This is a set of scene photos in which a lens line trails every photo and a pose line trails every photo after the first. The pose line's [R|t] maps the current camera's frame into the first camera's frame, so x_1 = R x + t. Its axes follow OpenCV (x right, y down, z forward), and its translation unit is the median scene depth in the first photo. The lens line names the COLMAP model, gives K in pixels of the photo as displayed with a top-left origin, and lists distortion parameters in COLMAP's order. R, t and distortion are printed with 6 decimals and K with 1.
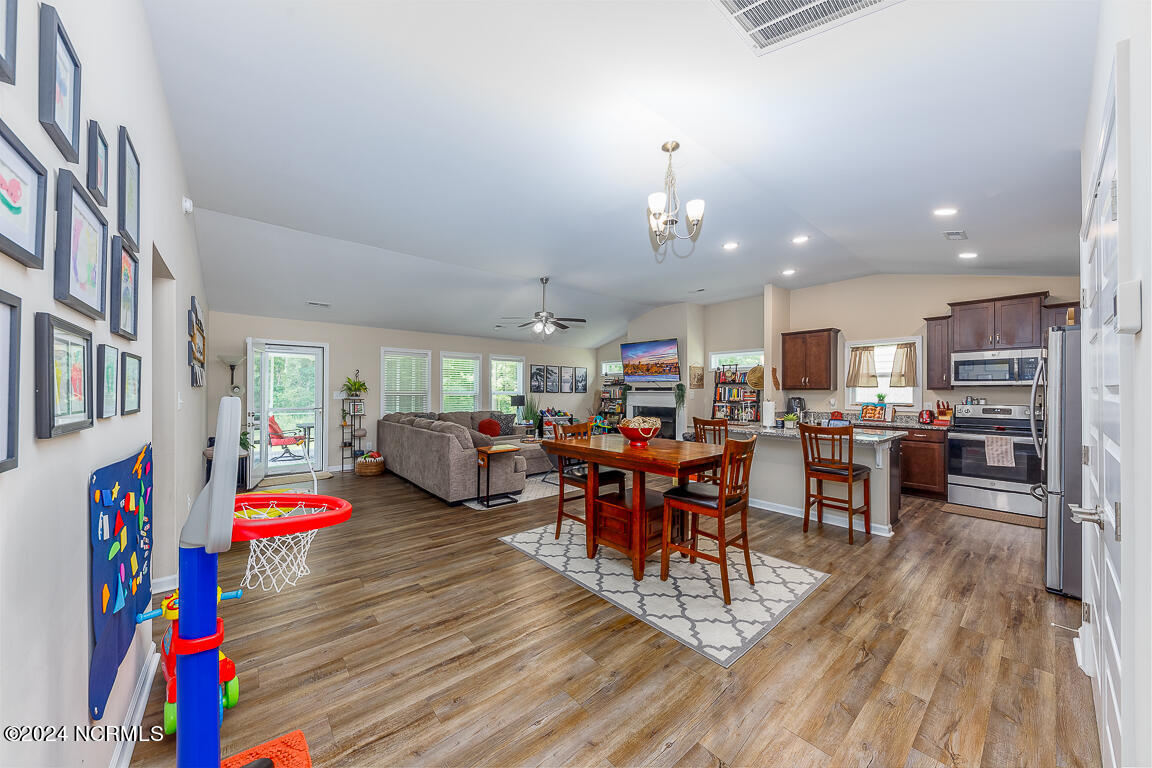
lens RADIAL K [[400.7, 0, 575.2], [0, 400.7, 387.8], [0, 0, 1]] dist [0.000082, -0.000085]
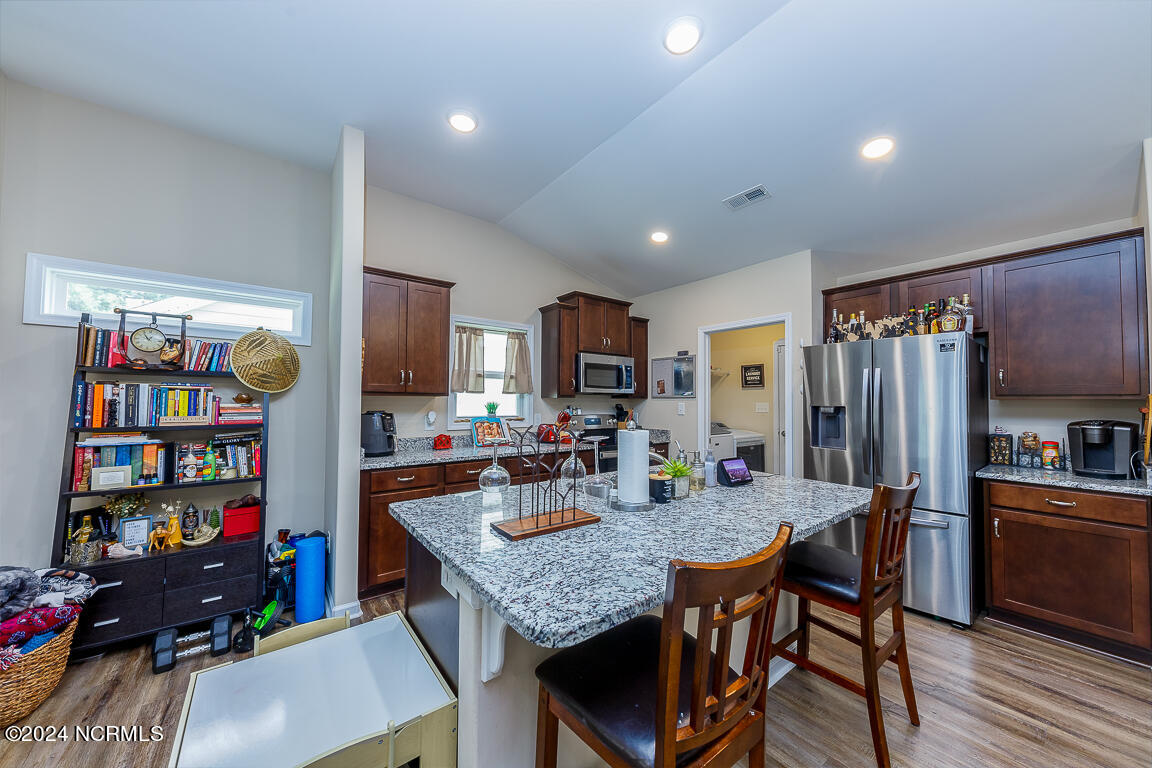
lens RADIAL K [[400.7, 0, 576.0], [0, 400.7, 388.3], [0, 0, 1]] dist [0.000082, -0.000085]
pose [[0.049231, 0.028584, 0.998378, 0.109650], [-0.014879, 0.999500, -0.027882, 0.007330], [-0.998677, -0.013483, 0.049631, 0.830567]]
